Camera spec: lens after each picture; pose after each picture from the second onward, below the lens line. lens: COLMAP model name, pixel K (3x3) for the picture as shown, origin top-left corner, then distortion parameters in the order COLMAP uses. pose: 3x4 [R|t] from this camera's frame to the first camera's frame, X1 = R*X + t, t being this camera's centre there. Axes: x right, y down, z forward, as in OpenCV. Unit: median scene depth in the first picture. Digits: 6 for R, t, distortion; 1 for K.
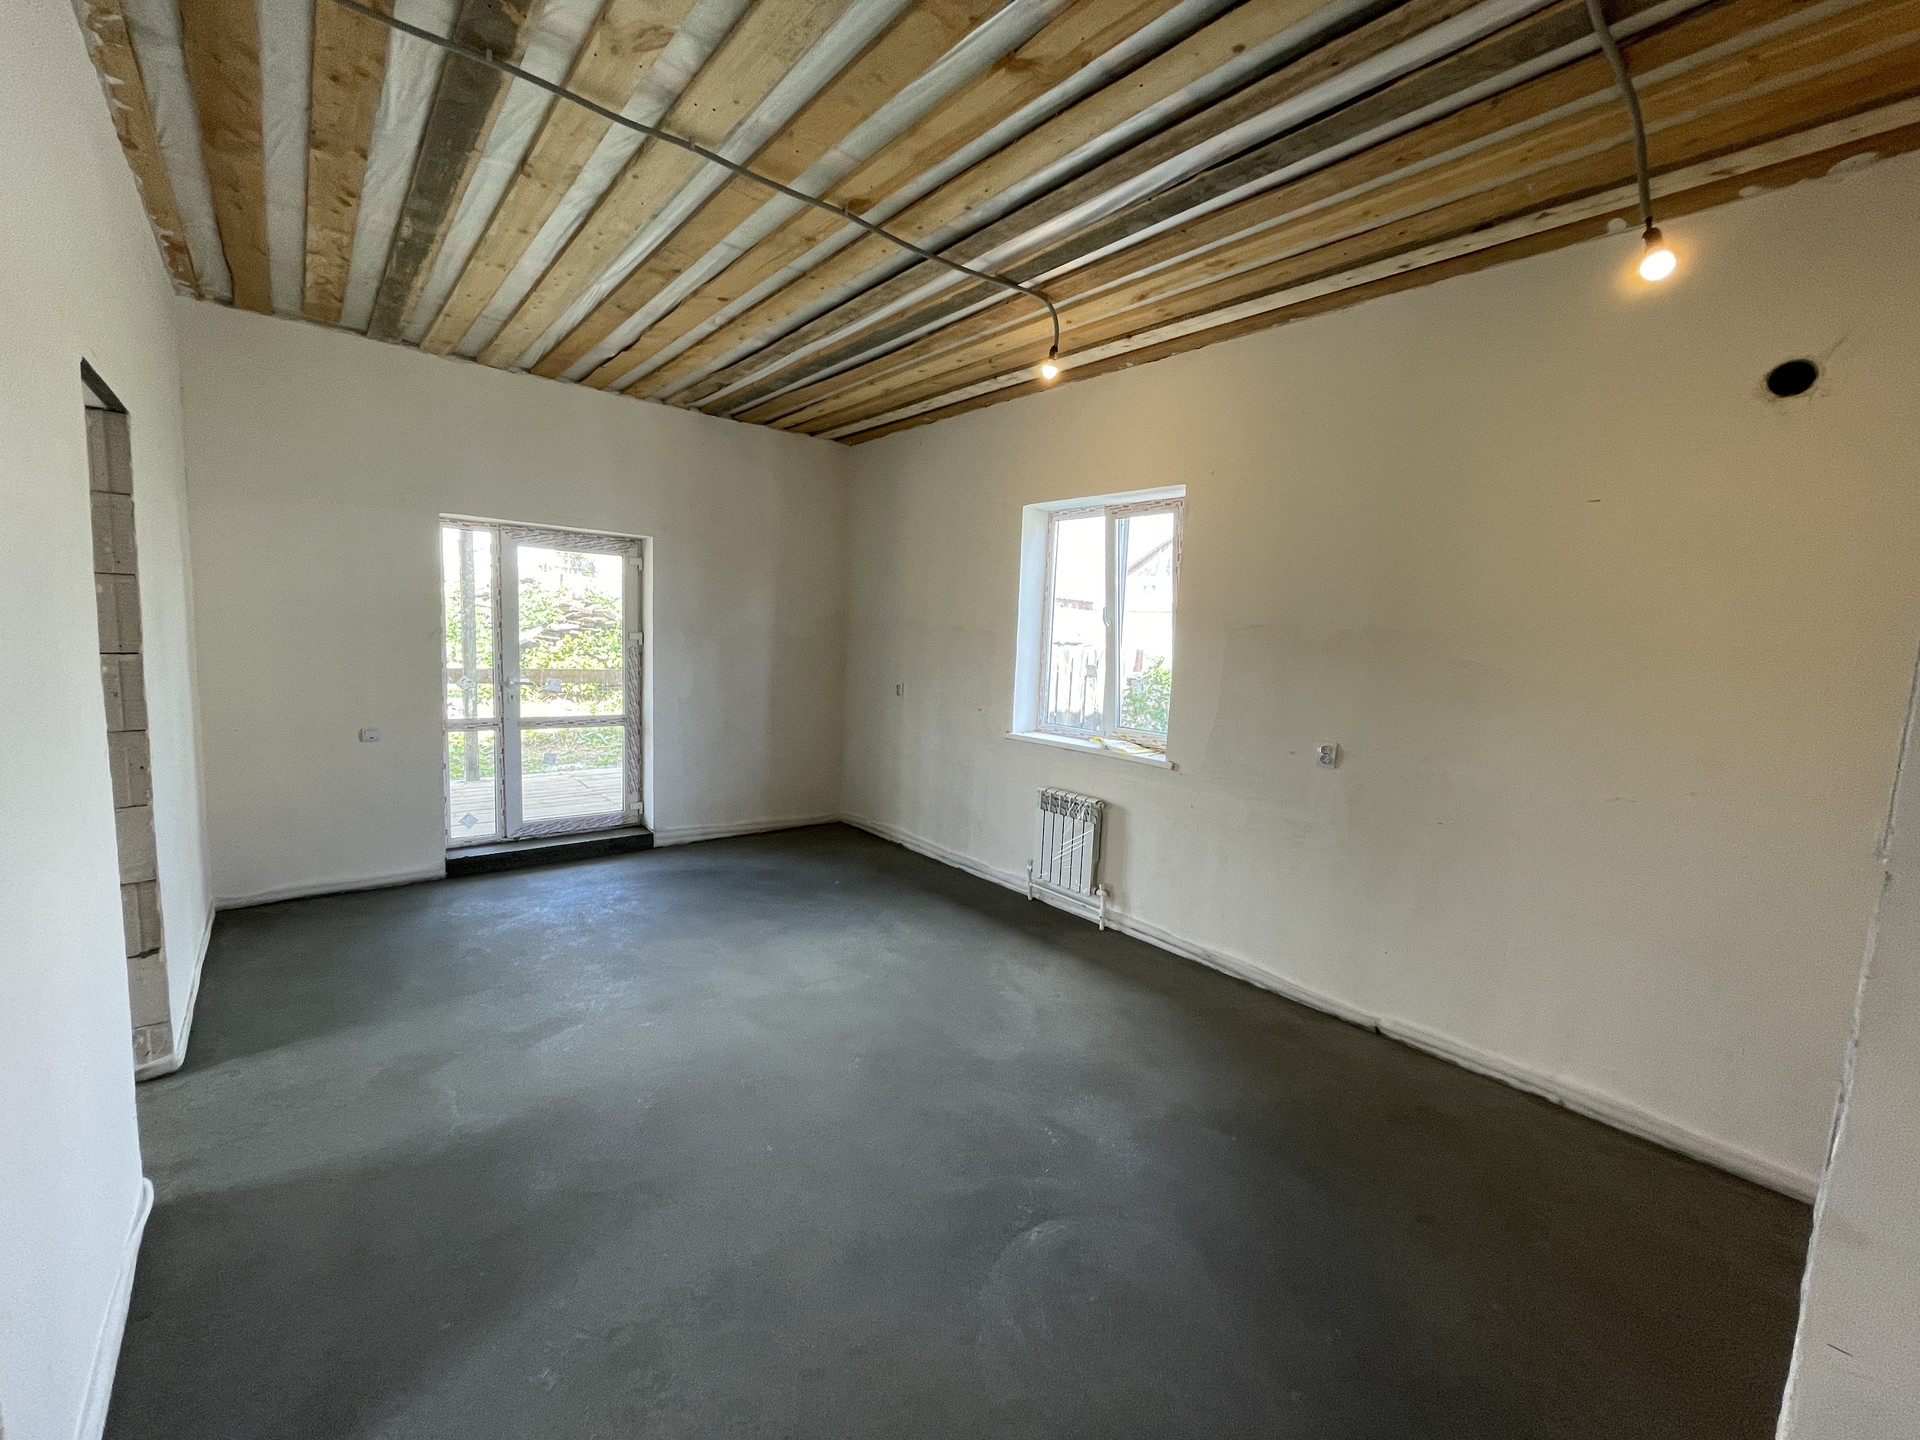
lens RADIAL K [[777.1, 0, 953.8], [0, 777.1, 712.1], [0, 0, 1]] dist [-0.000989, -0.000132]
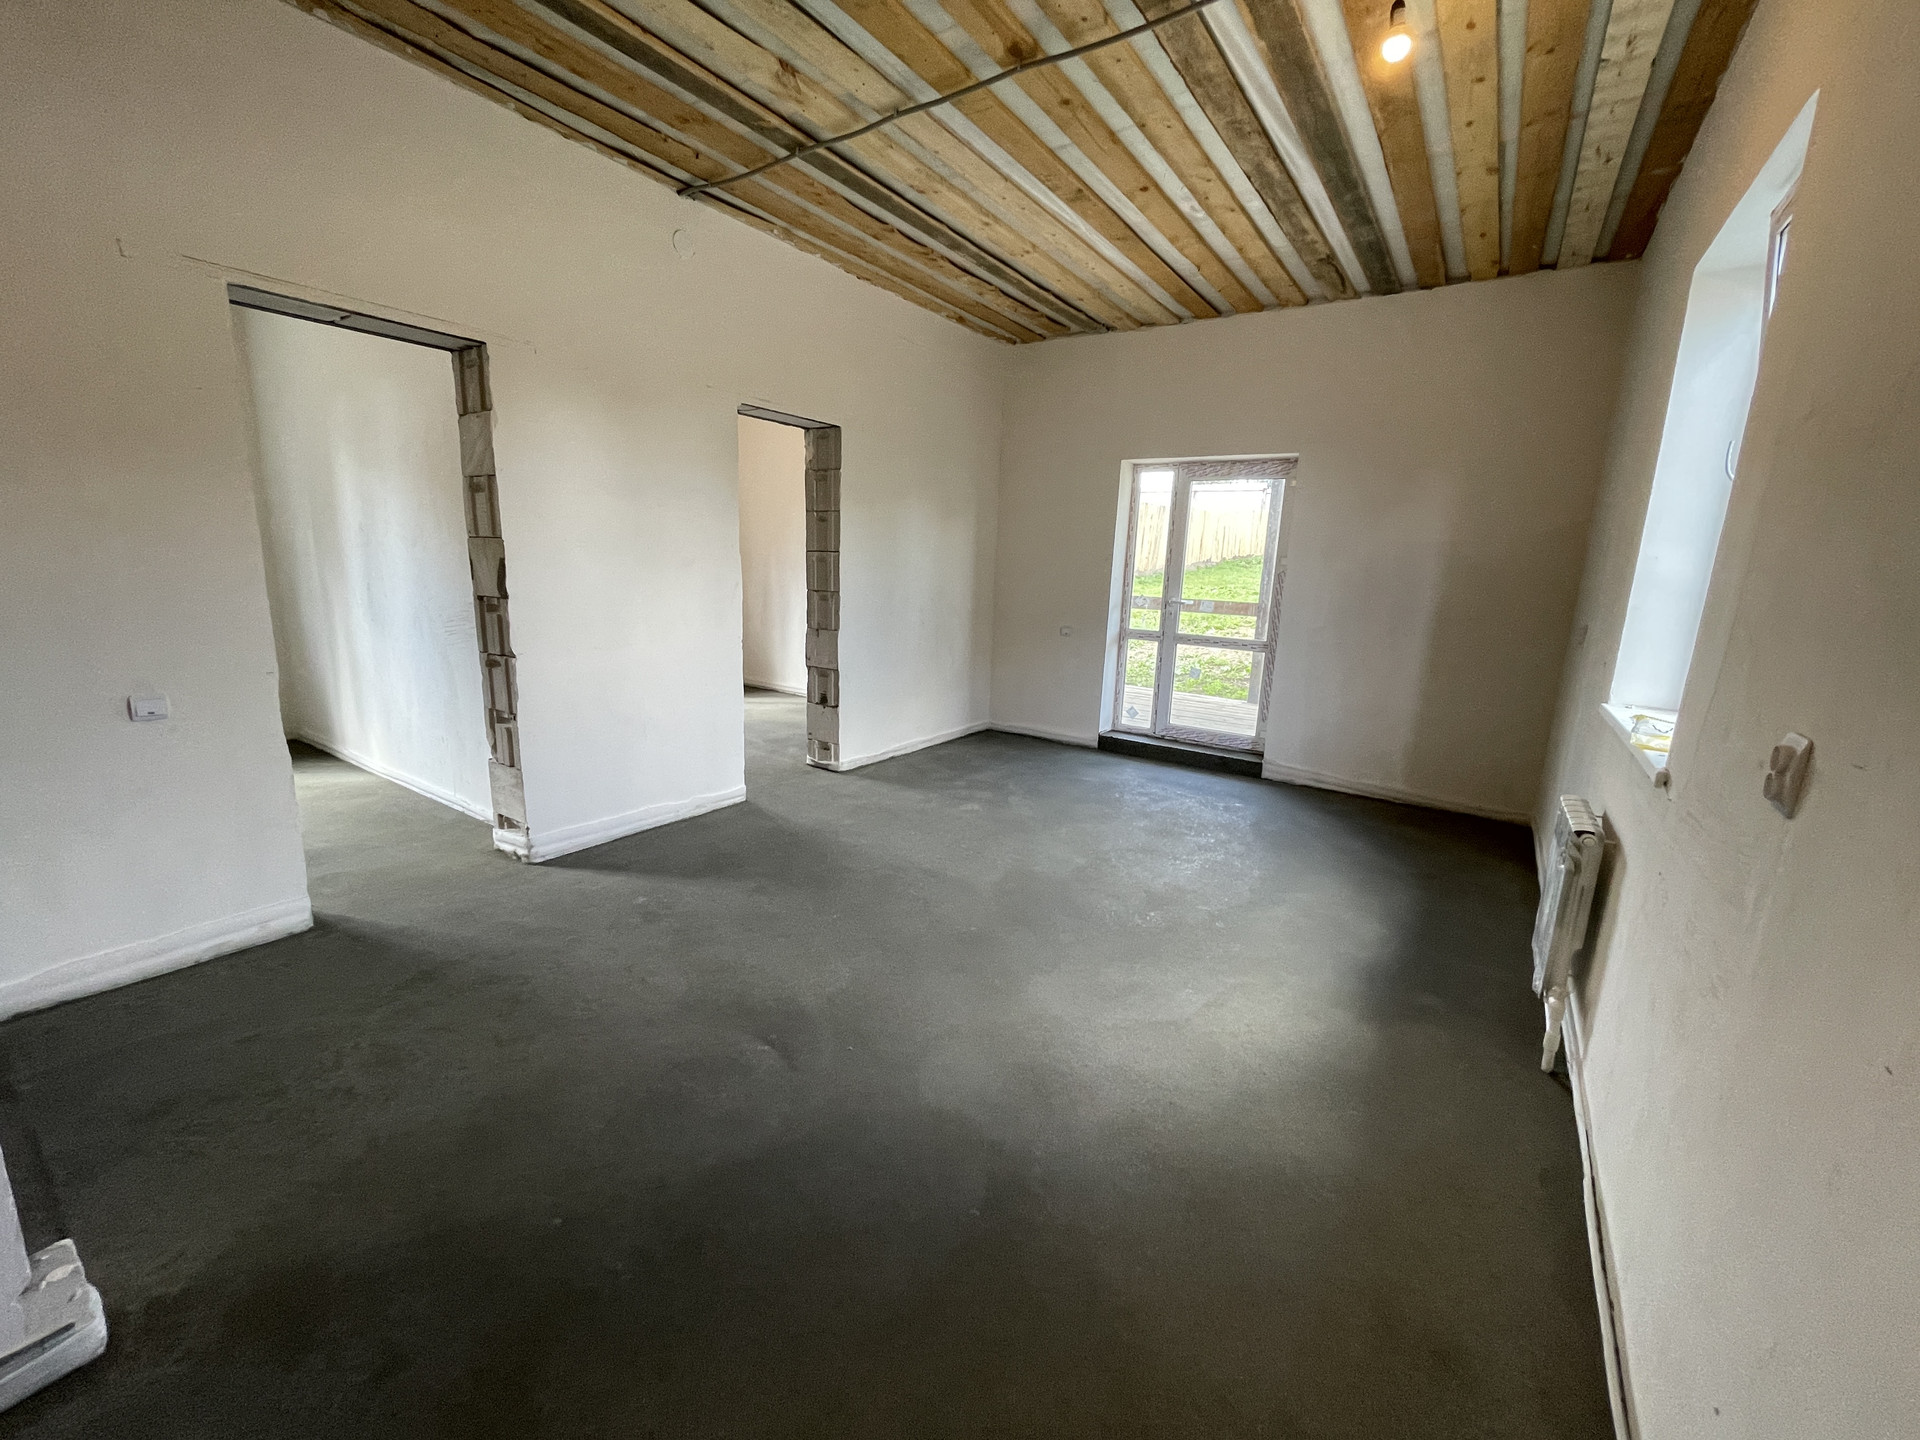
lens RADIAL K [[772.5, 0, 968.2], [0, 772.5, 719.1], [0, 0, 1]] dist [-0.000259, -0.000033]
pose [[0.275843, 0.162388, -0.947386, 0.482805], [-0.121722, 0.983592, 0.133153, 0.017903], [0.953465, 0.078589, 0.291083, 0.396575]]
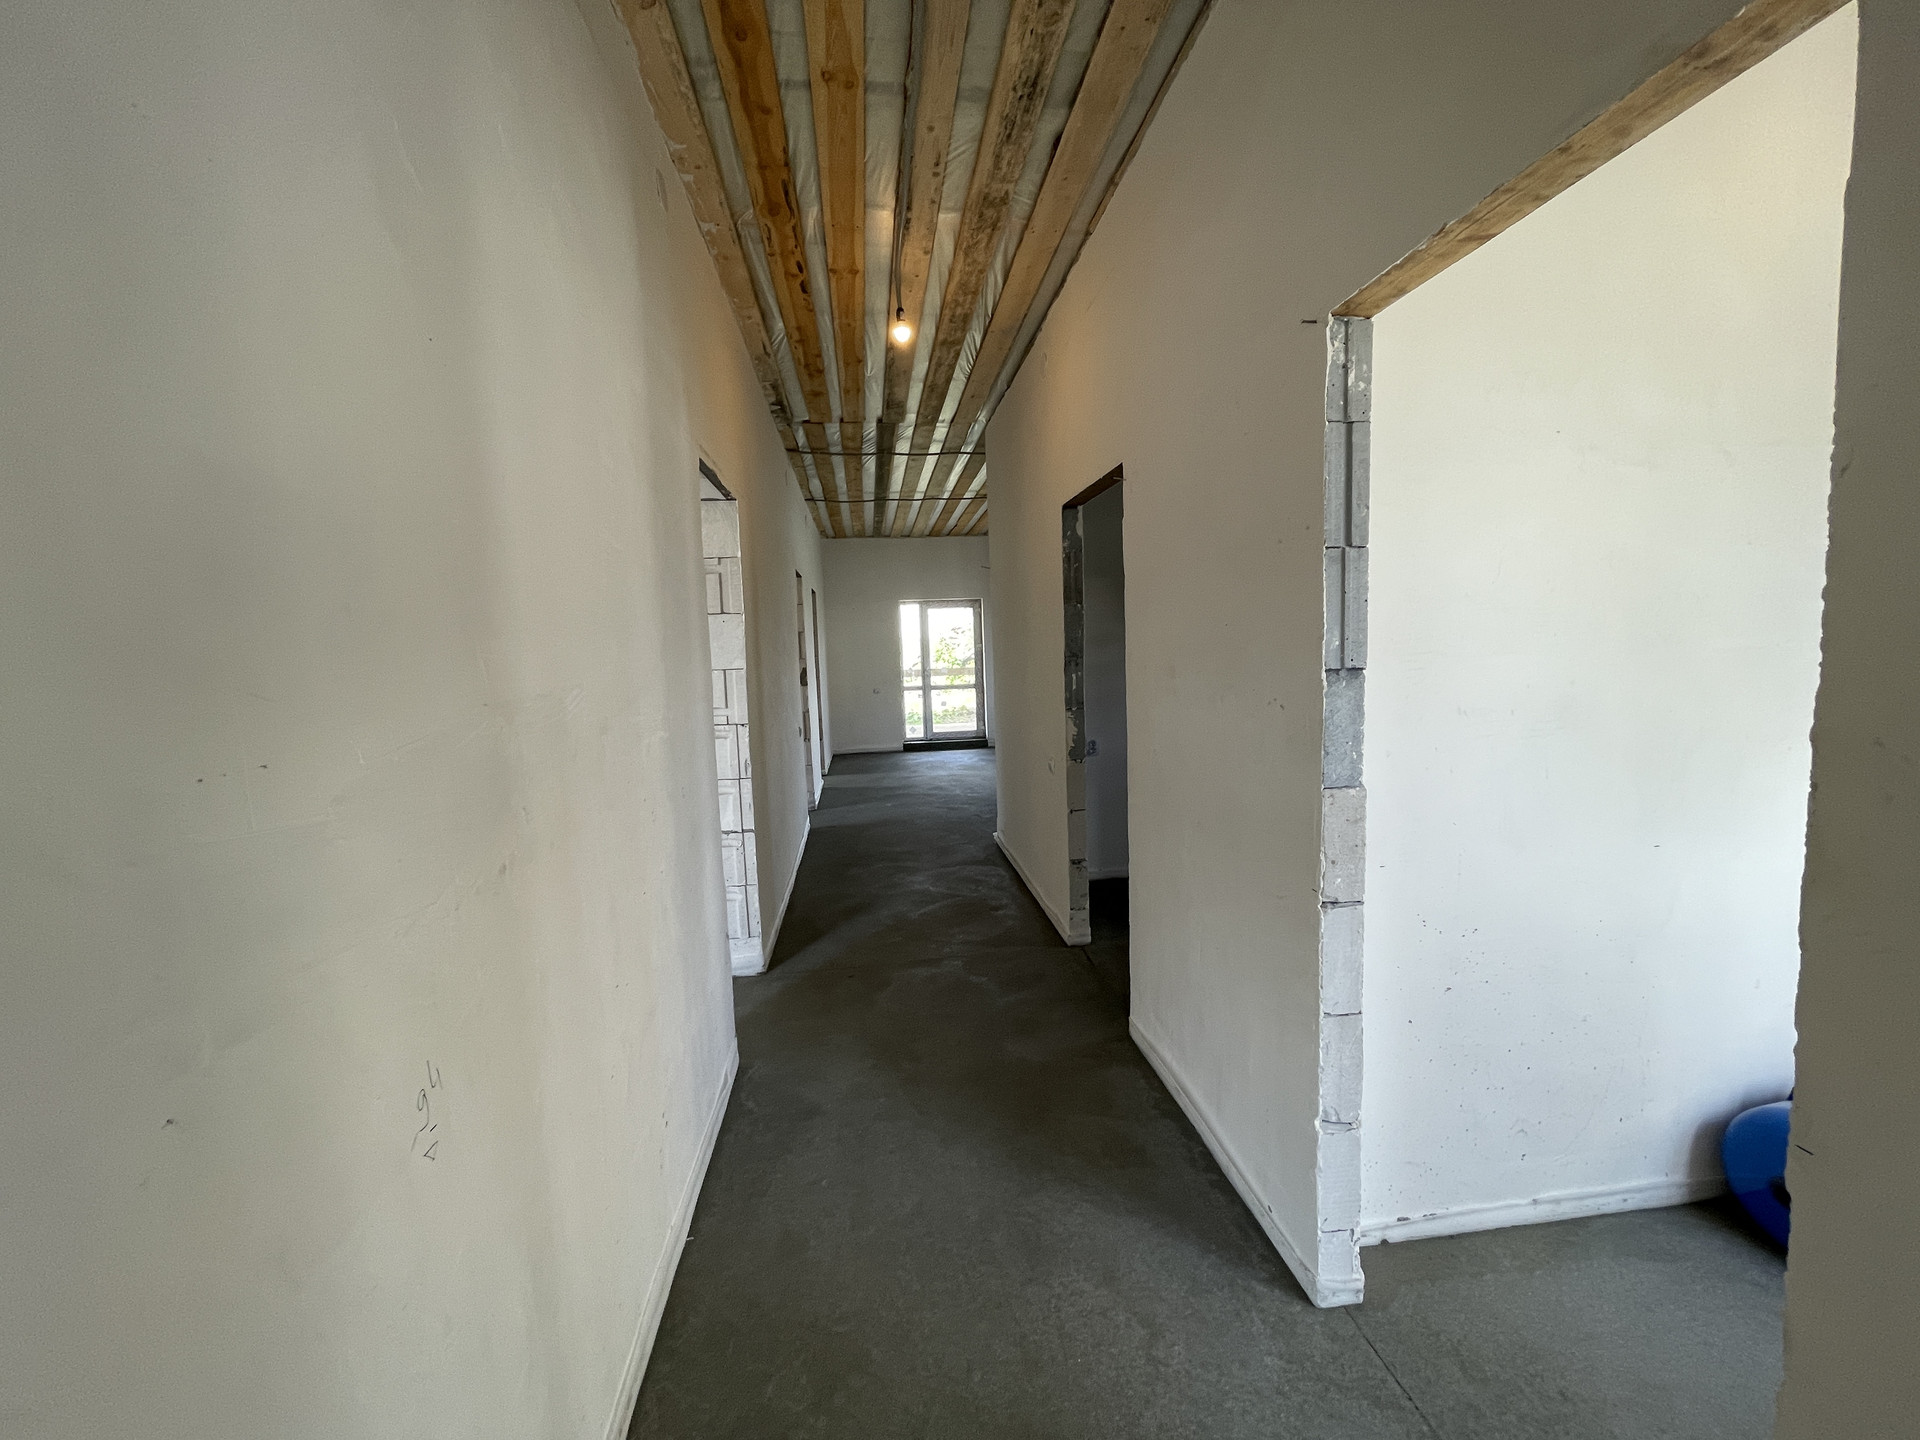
lens RADIAL K [[777.1, 0, 953.8], [0, 777.1, 712.1], [0, 0, 1]] dist [-0.000989, -0.000132]
pose [[0.827404, -0.023428, -0.561118, 0.784110], [0.012509, 0.999650, -0.023292, 0.143961], [0.561468, 0.012253, 0.827408, -0.856208]]
